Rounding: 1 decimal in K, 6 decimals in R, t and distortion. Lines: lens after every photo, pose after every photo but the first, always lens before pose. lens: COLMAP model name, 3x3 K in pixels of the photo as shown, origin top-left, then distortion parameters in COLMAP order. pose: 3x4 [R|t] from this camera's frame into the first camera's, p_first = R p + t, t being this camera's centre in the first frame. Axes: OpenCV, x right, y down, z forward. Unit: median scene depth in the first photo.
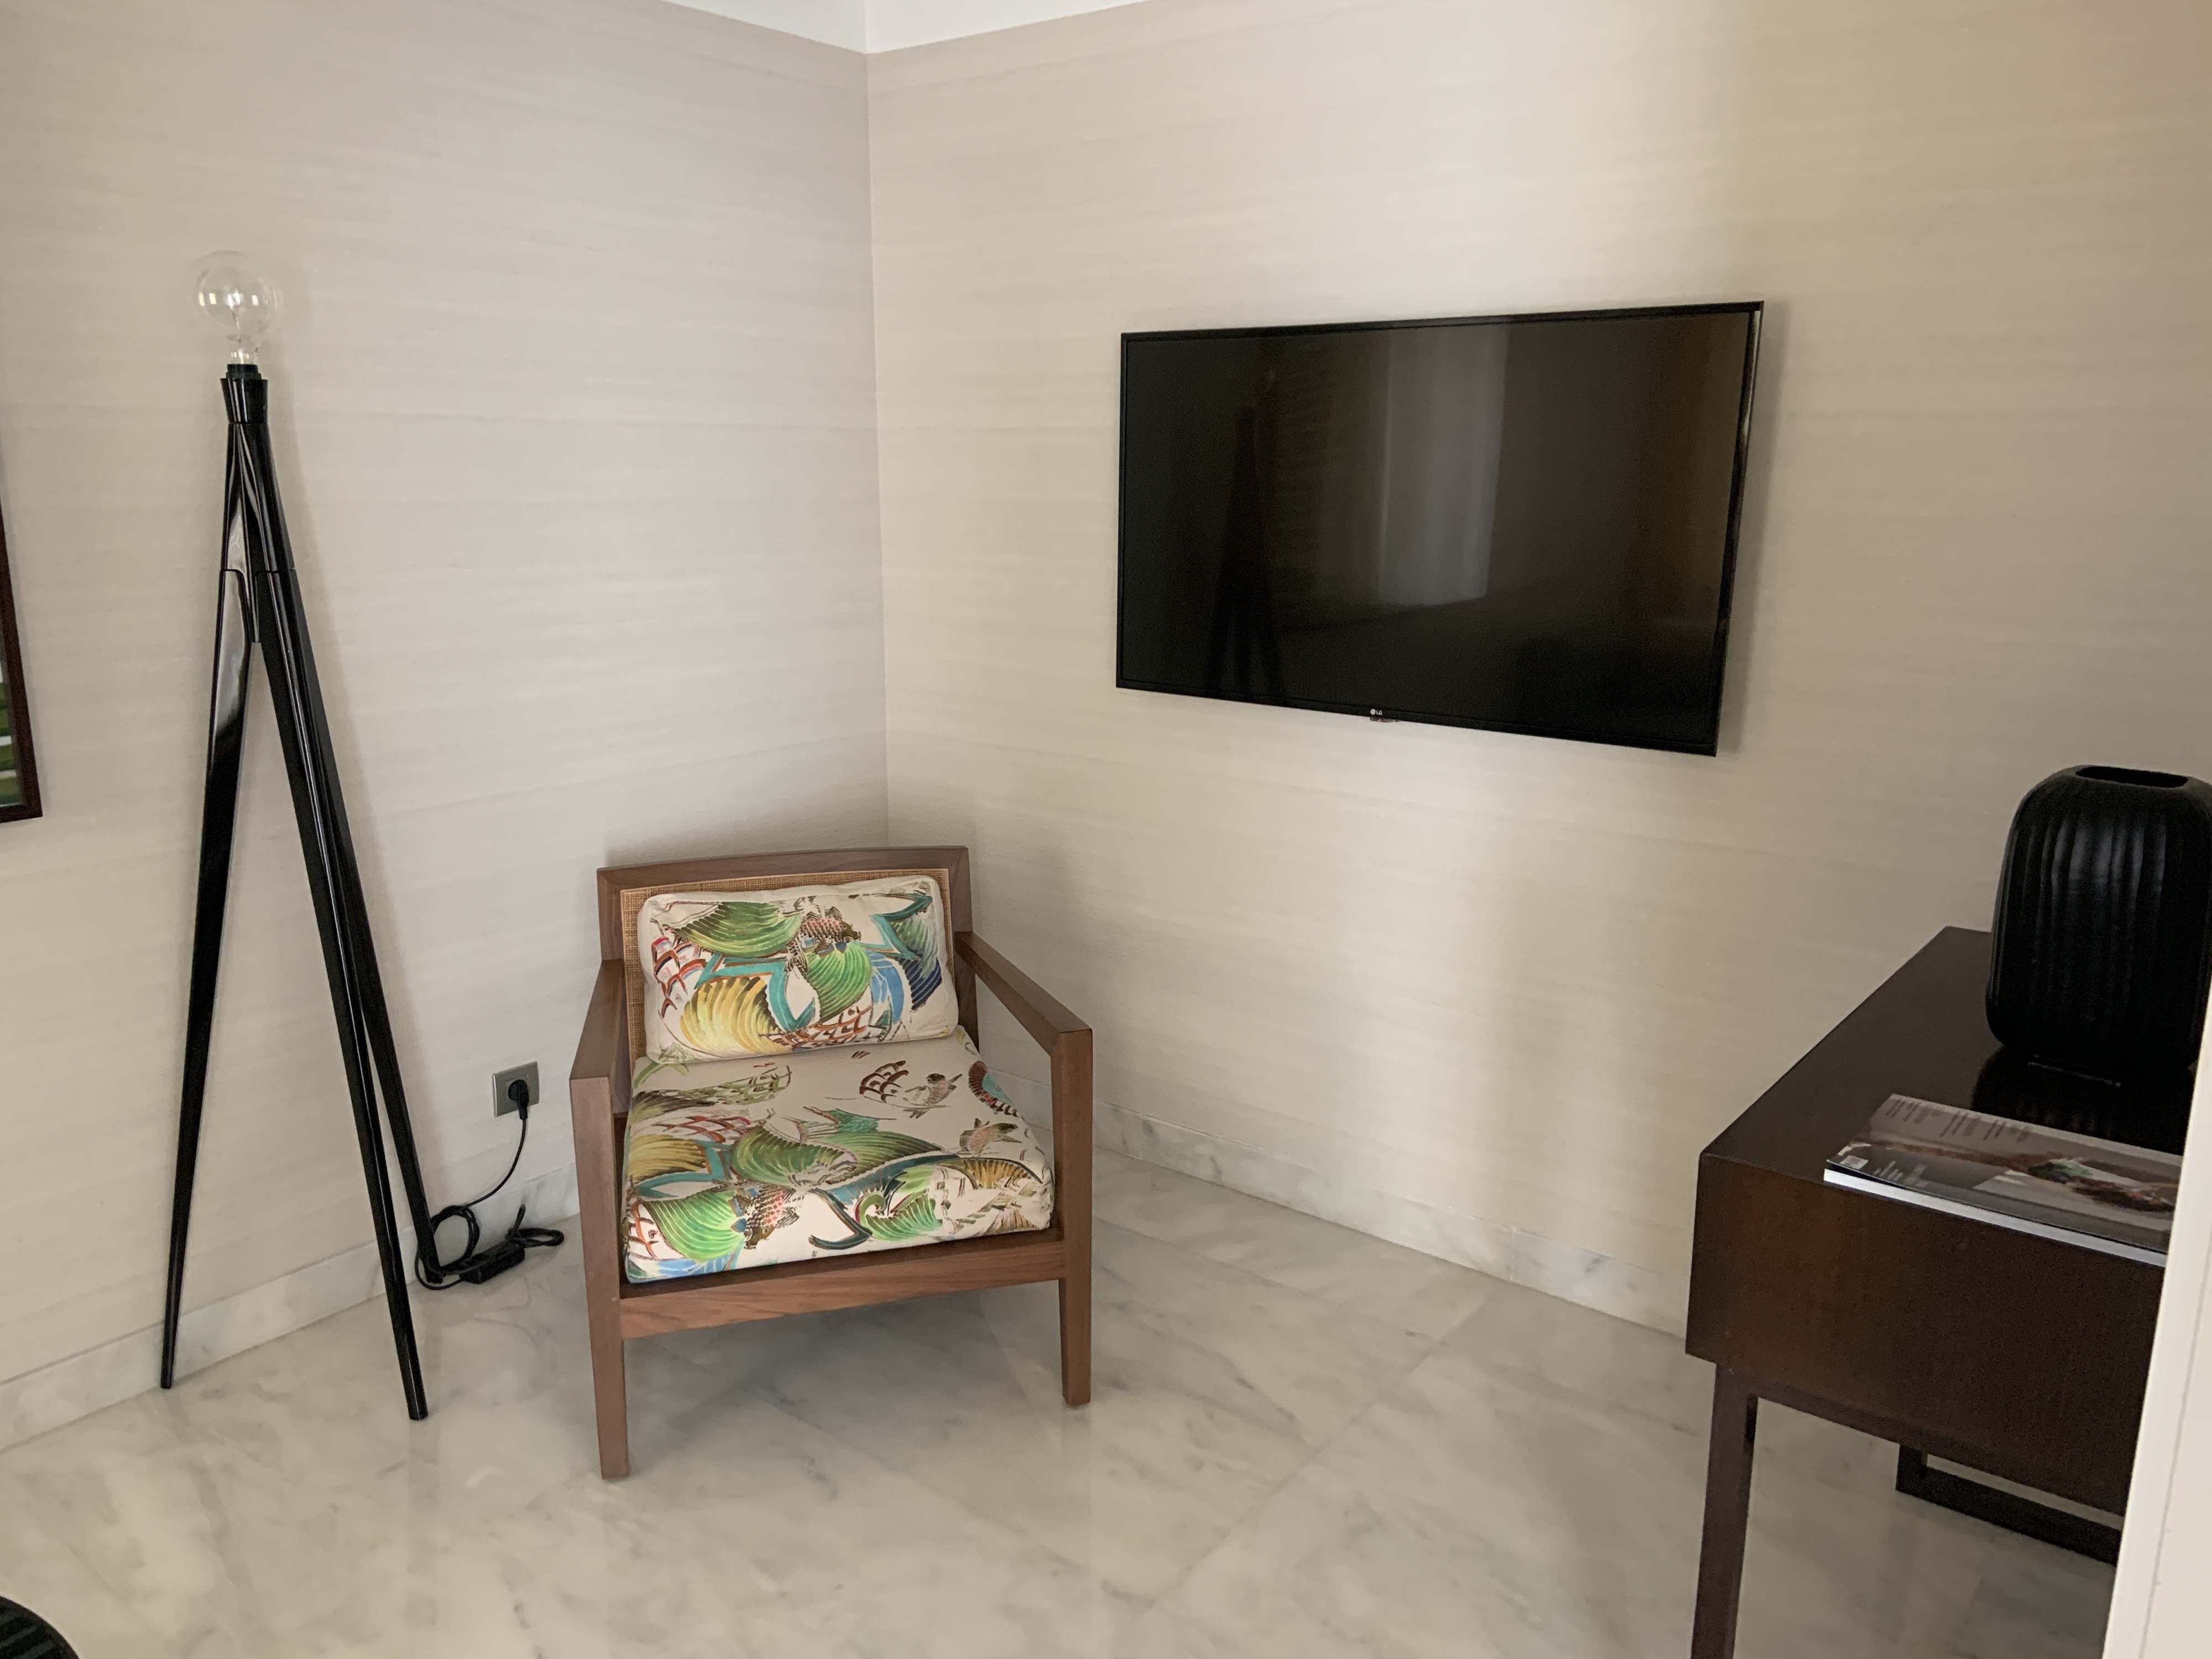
lens RADIAL K [[1661.7, 0, 1071.5], [0, 1661.7, 846.6], [0, 0, 1]] dist [0.117252, -0.144924]
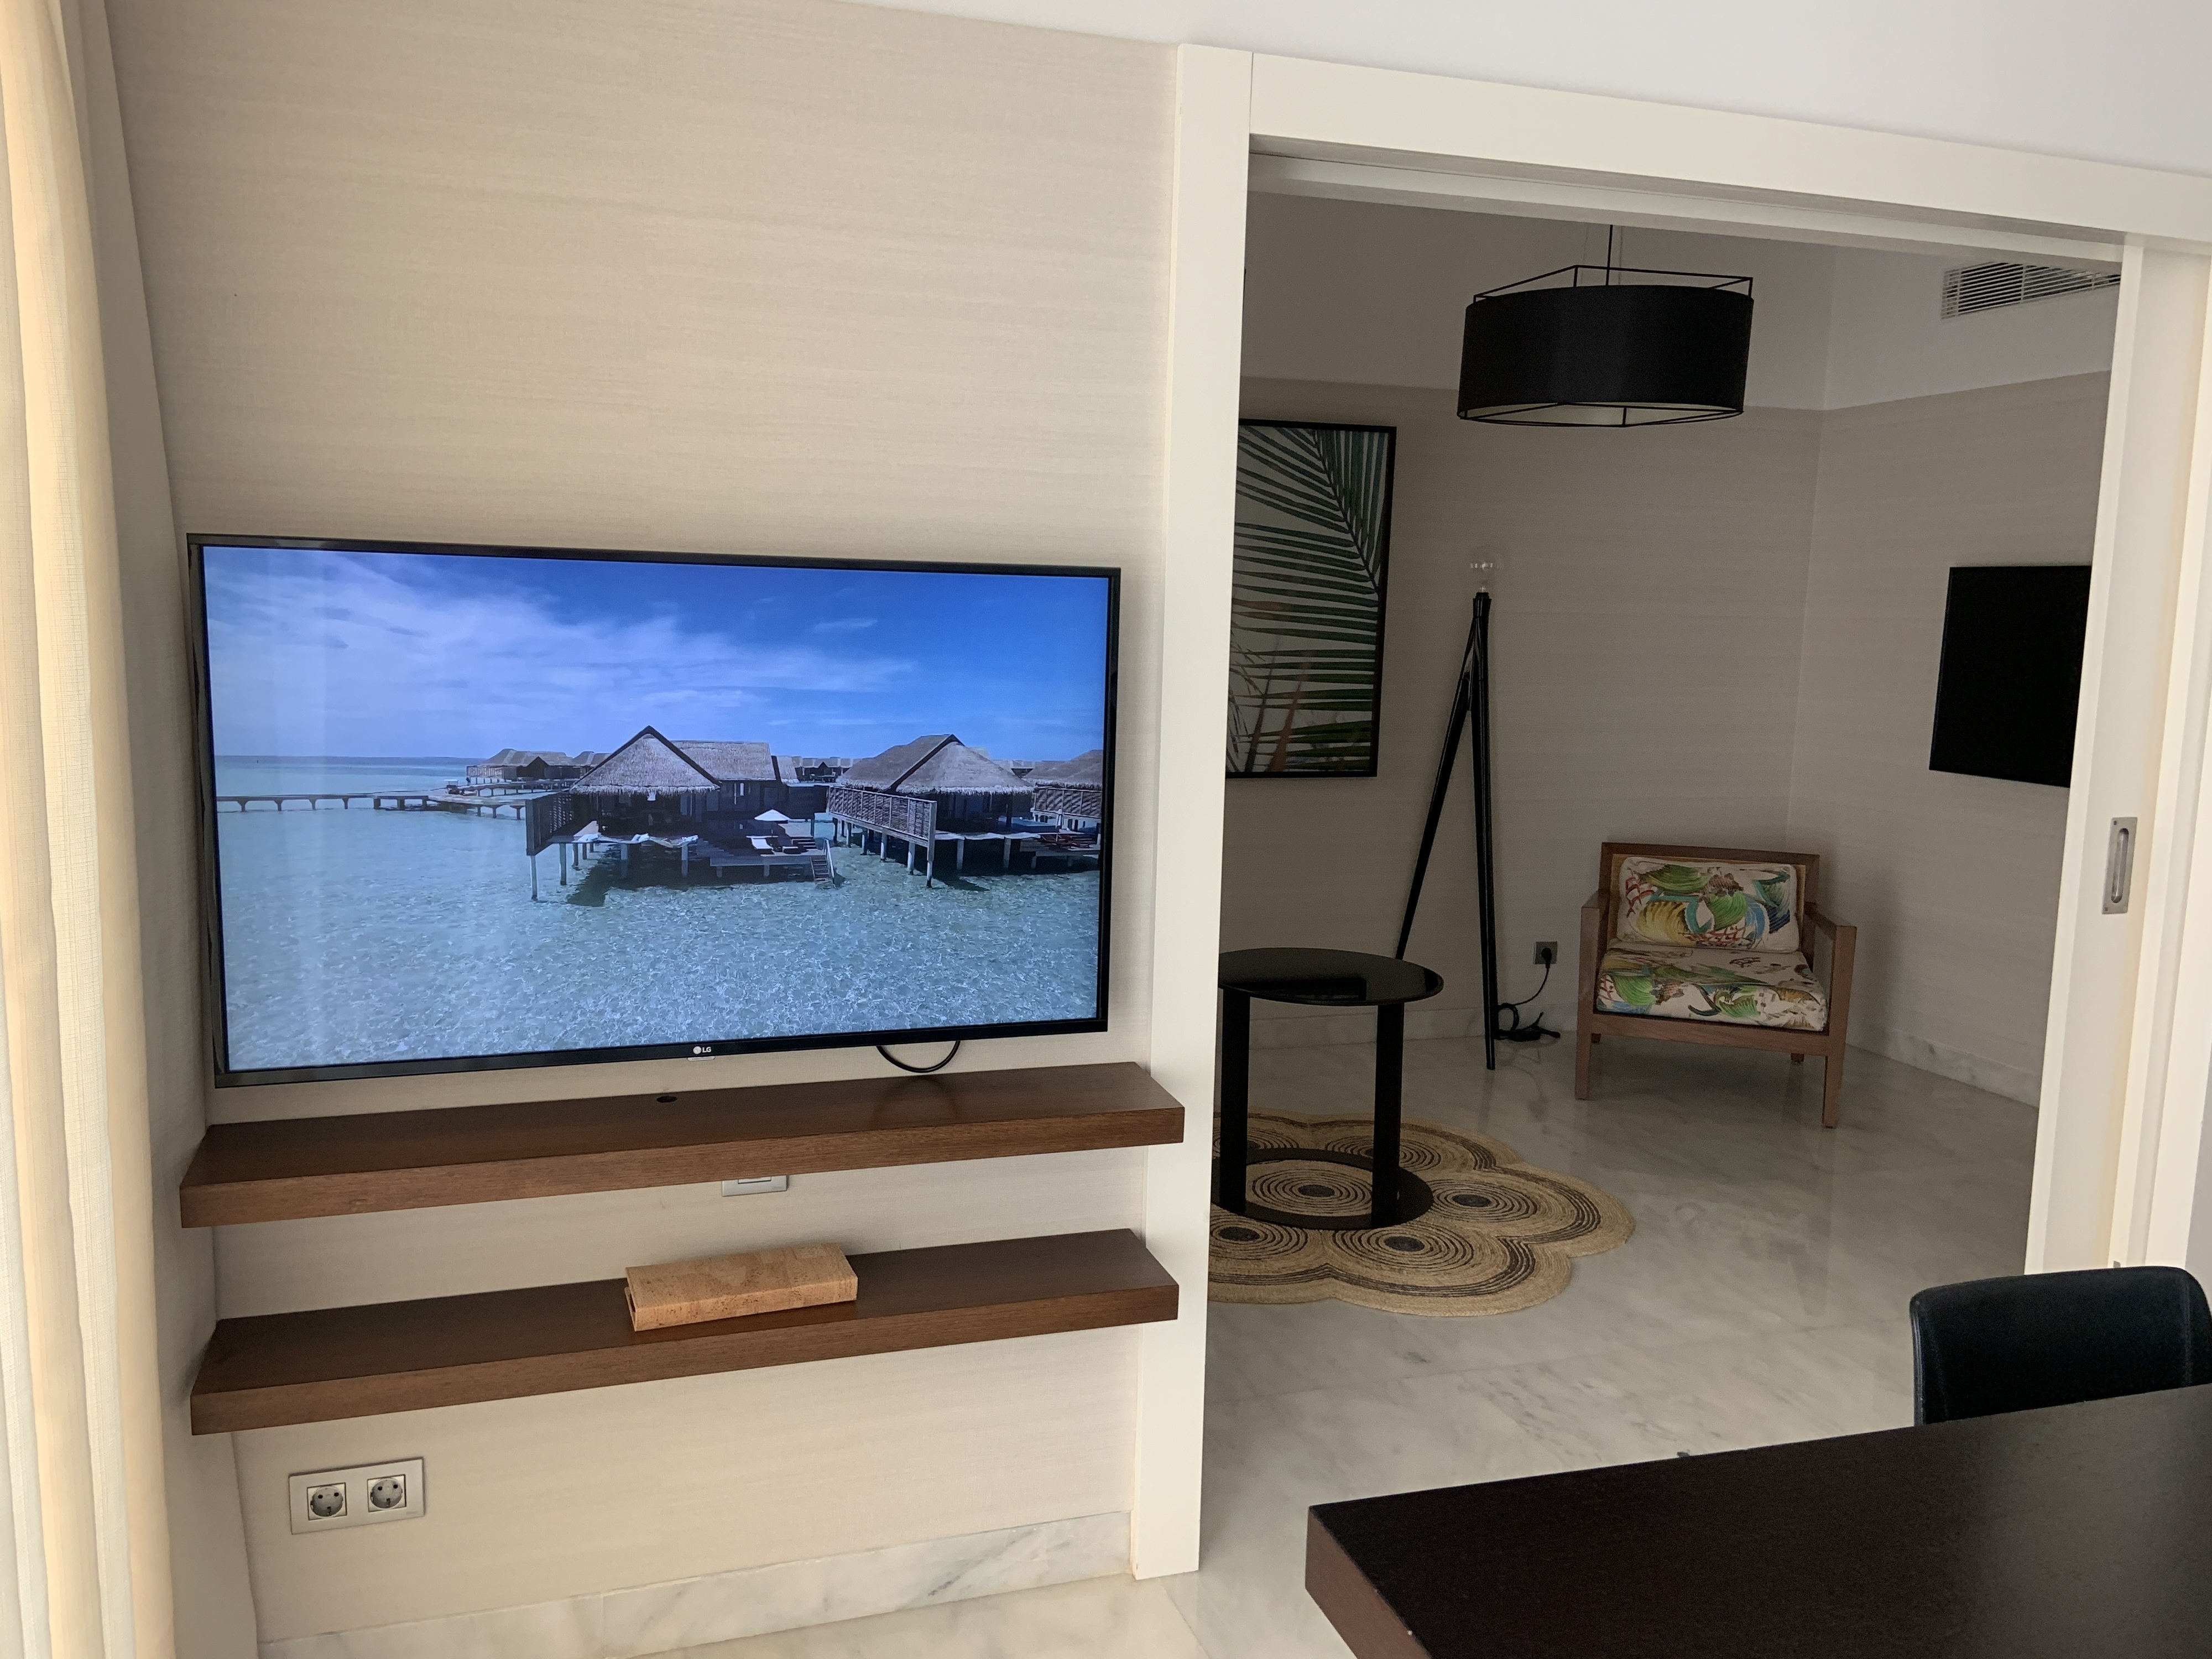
lens RADIAL K [[1661.7, 0, 1071.5], [0, 1661.7, 846.6], [0, 0, 1]] dist [0.117252, -0.144924]
pose [[0.833701, 0.092794, -0.544364, 0.267358], [-0.146525, 0.987618, -0.056053, 0.223194], [0.532422, 0.126494, 0.836974, -0.968490]]
